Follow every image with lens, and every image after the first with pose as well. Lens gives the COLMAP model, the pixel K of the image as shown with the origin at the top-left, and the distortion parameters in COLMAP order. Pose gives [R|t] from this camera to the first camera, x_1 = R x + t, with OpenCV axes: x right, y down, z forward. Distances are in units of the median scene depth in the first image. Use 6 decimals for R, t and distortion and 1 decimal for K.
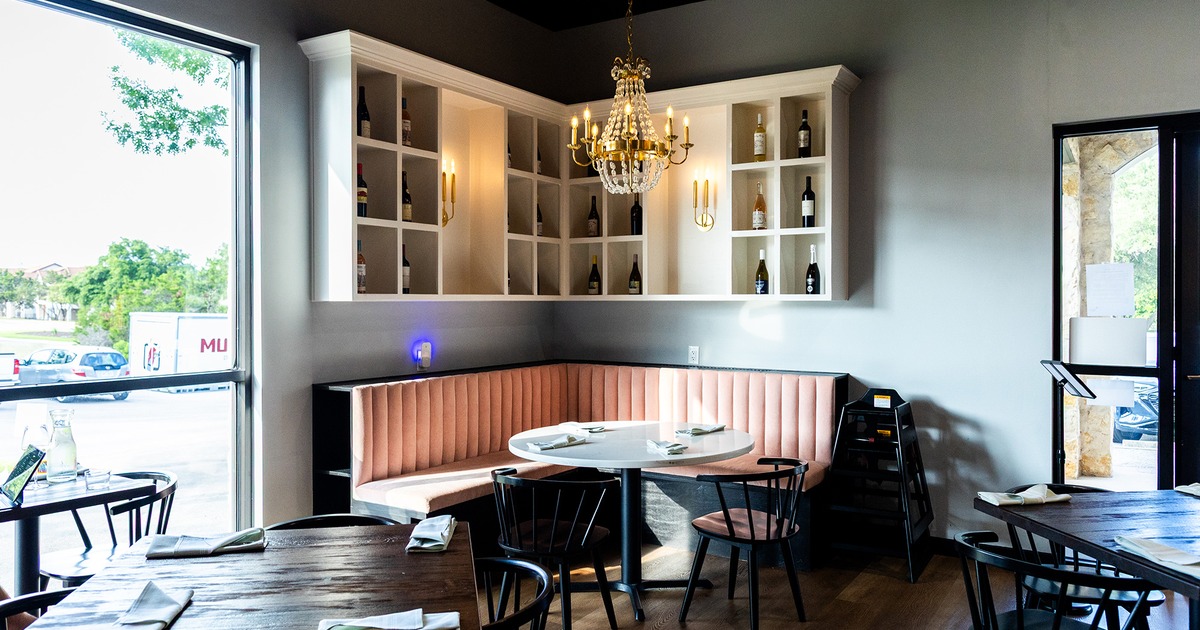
lens RADIAL K [[847.2, 0, 618.8], [0, 847.2, 307.7], [0, 0, 1]] dist [-0.000984, -0.000110]
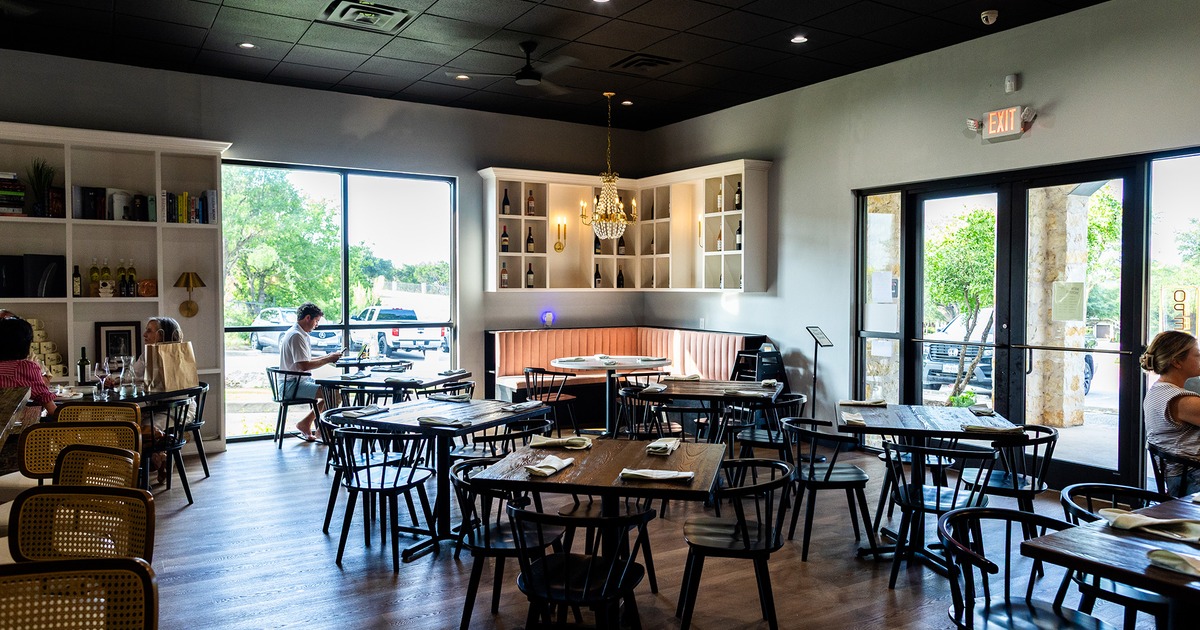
lens RADIAL K [[847.2, 0, 618.8], [0, 847.2, 307.7], [0, 0, 1]] dist [-0.000984, -0.000110]
pose [[0.898512, 0.013589, -0.438739, 0.788152], [-0.005467, 0.999790, 0.019770, -0.010240], [0.438915, -0.015366, 0.898397, -0.689521]]
